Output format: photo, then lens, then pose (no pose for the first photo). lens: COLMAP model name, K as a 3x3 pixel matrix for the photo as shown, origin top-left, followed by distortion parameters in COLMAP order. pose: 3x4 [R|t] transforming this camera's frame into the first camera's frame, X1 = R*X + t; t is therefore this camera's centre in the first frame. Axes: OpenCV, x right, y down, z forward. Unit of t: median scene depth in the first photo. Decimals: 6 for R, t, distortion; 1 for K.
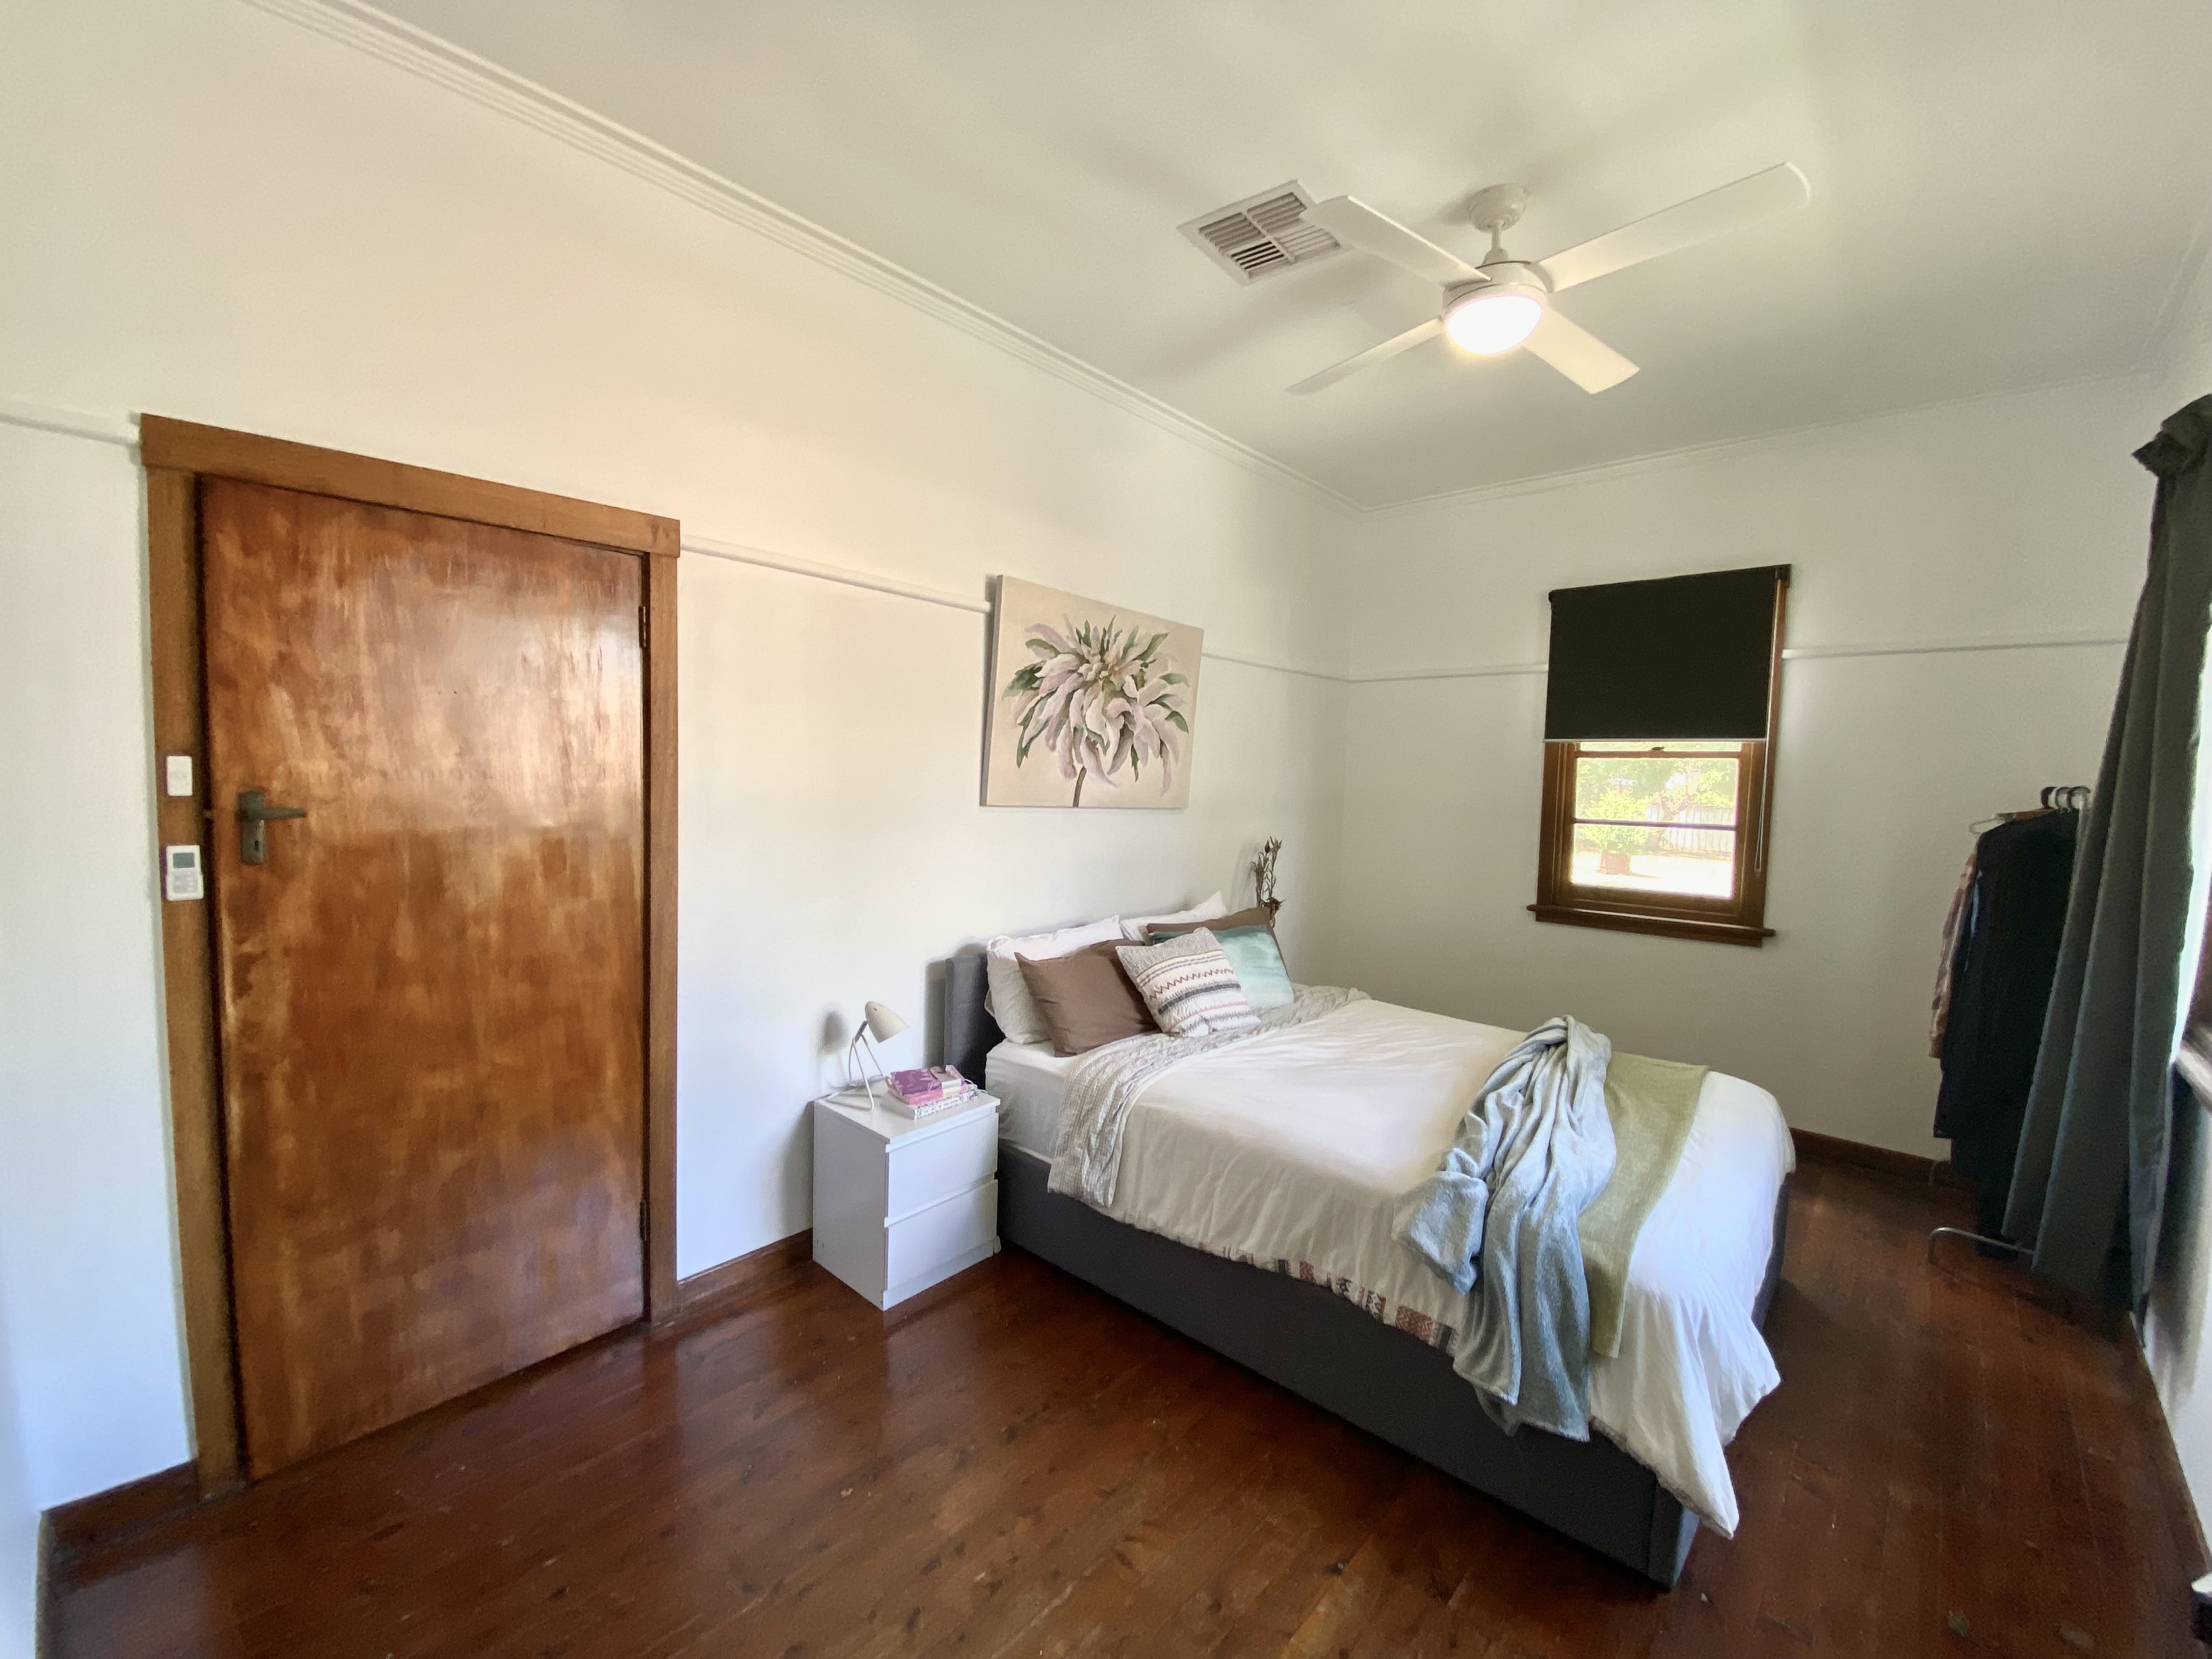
lens RADIAL K [[887.1, 0, 1106.0], [0, 887.1, 829.5], [0, 0, 1]] dist [-0.025317, -0.000082]
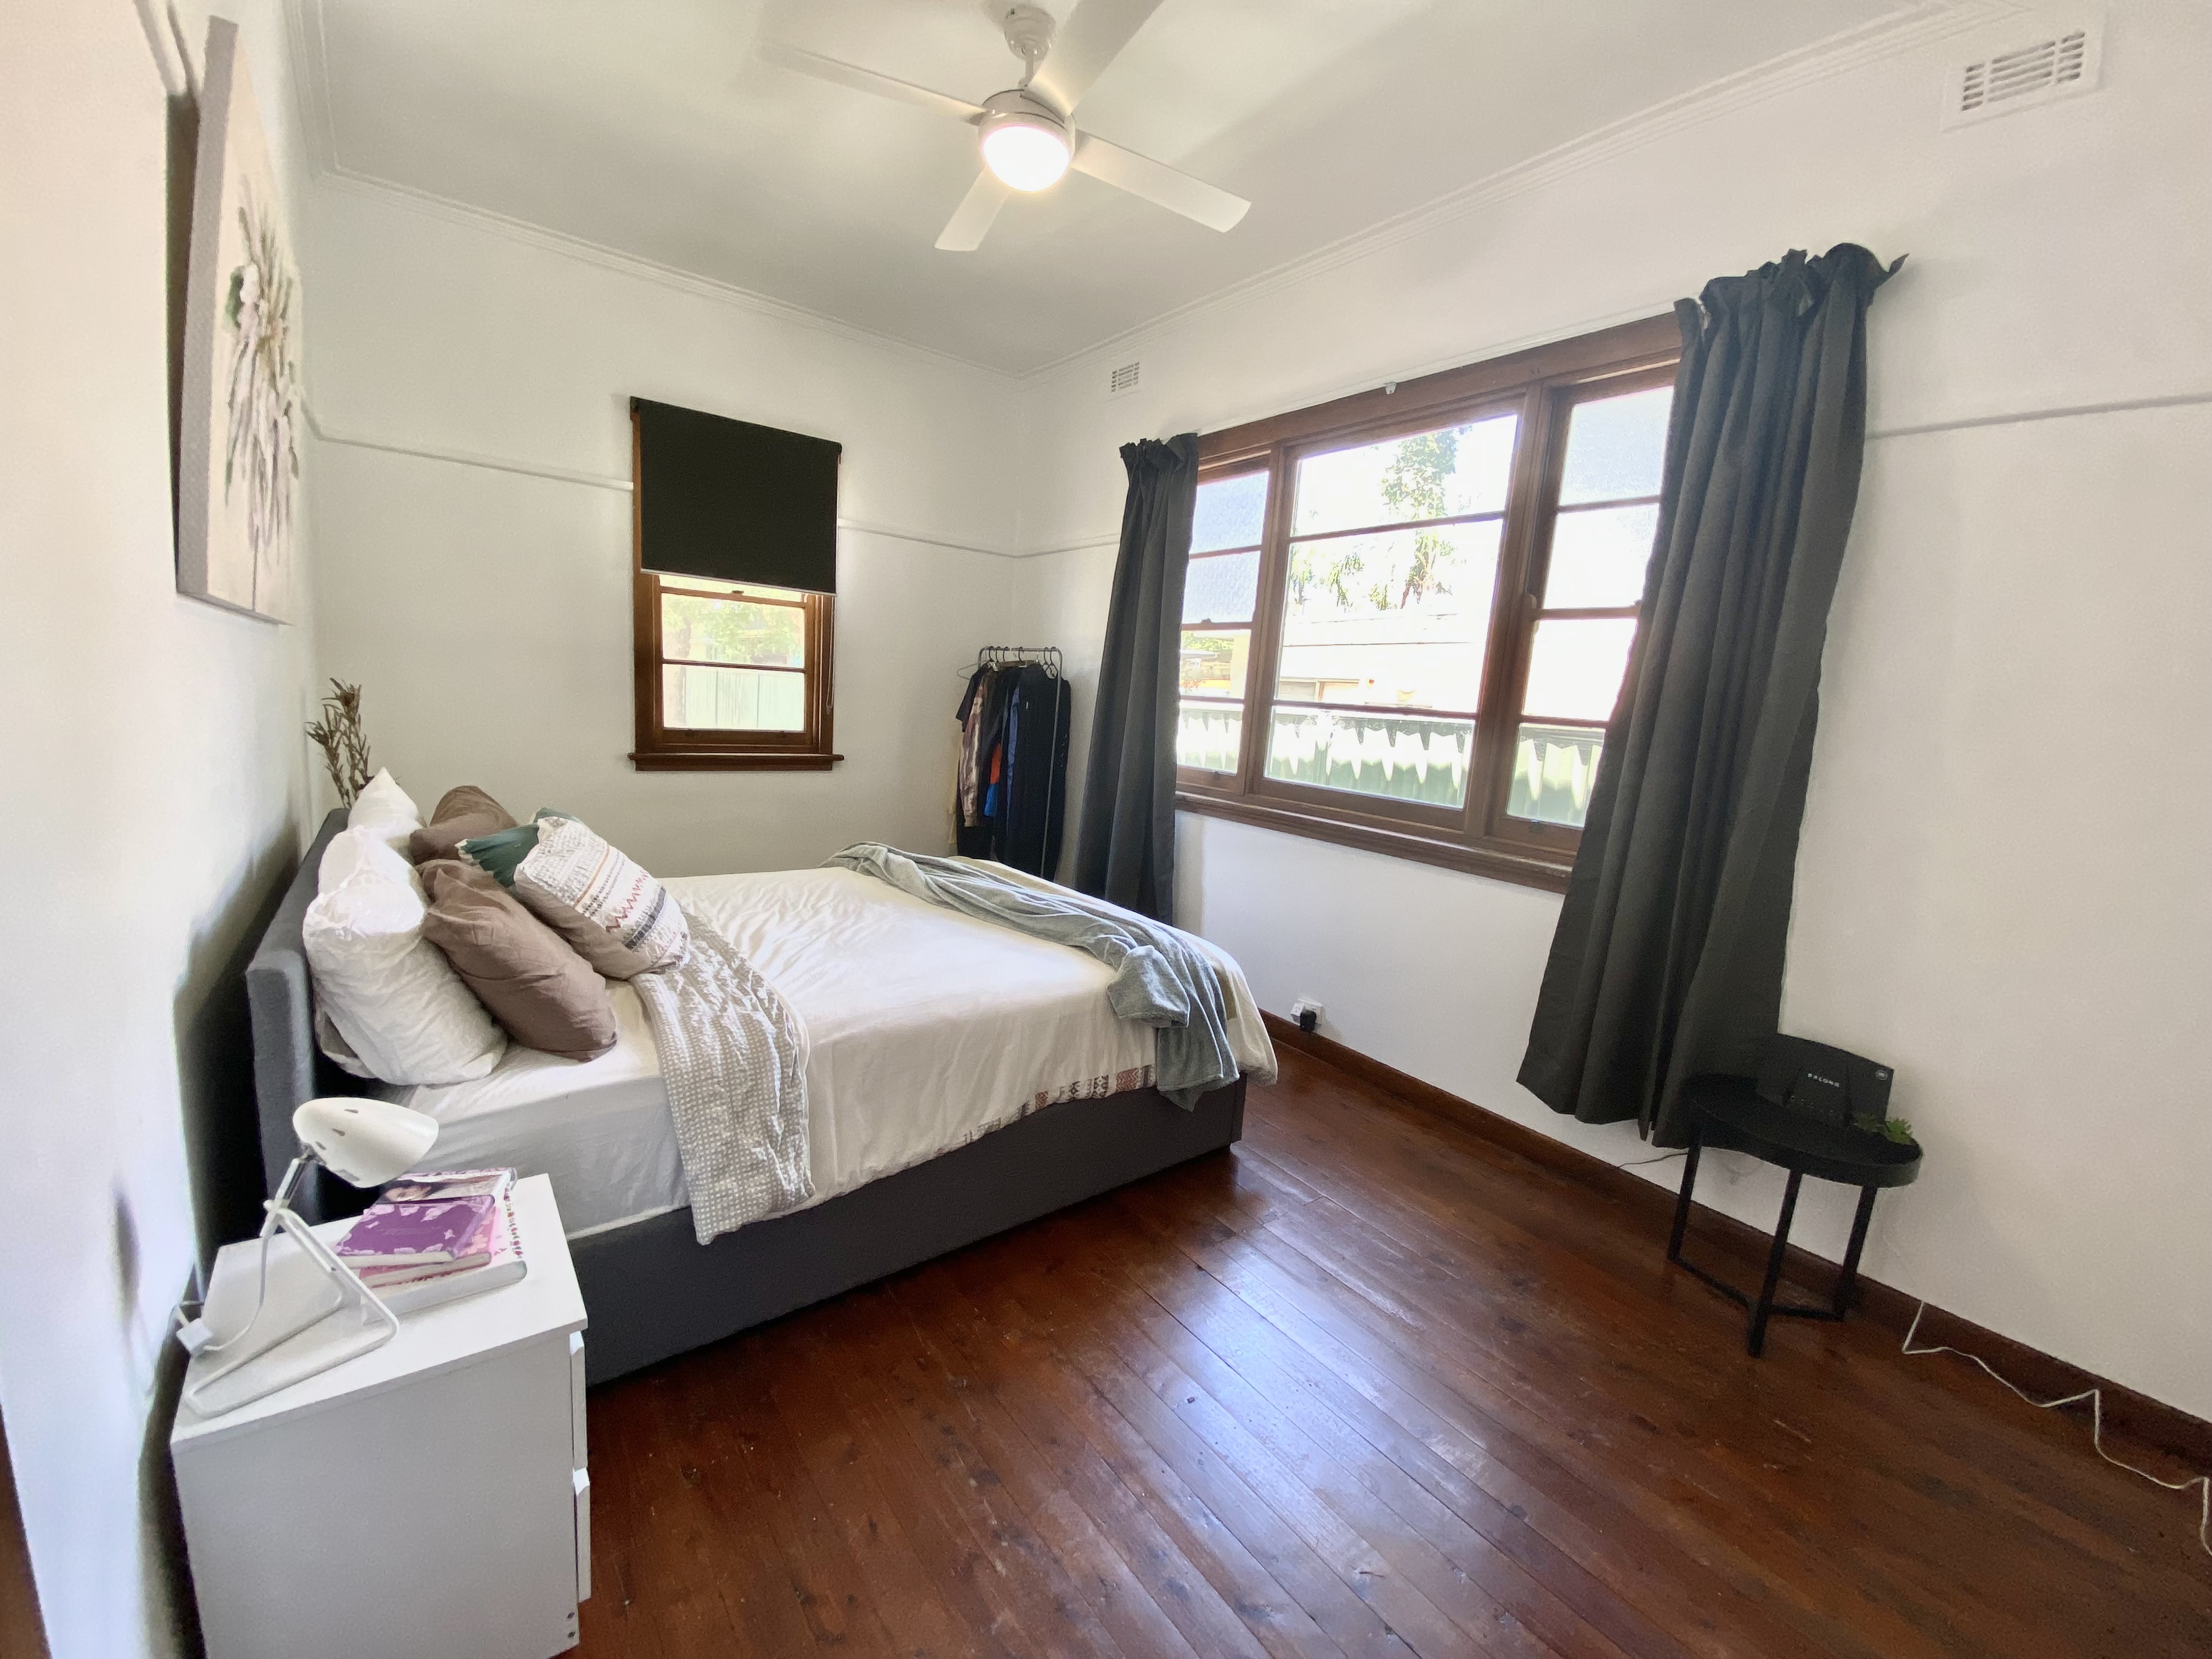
lens RADIAL K [[898.5, 0, 1091.2], [0, 898.5, 817.6], [0, 0, 1]] dist [0.024890, -0.022490]
pose [[0.168697, -0.155163, 0.973379, -0.420553], [-0.003539, 0.987430, 0.158016, 0.001307], [-0.985662, -0.030102, 0.166027, 0.435126]]
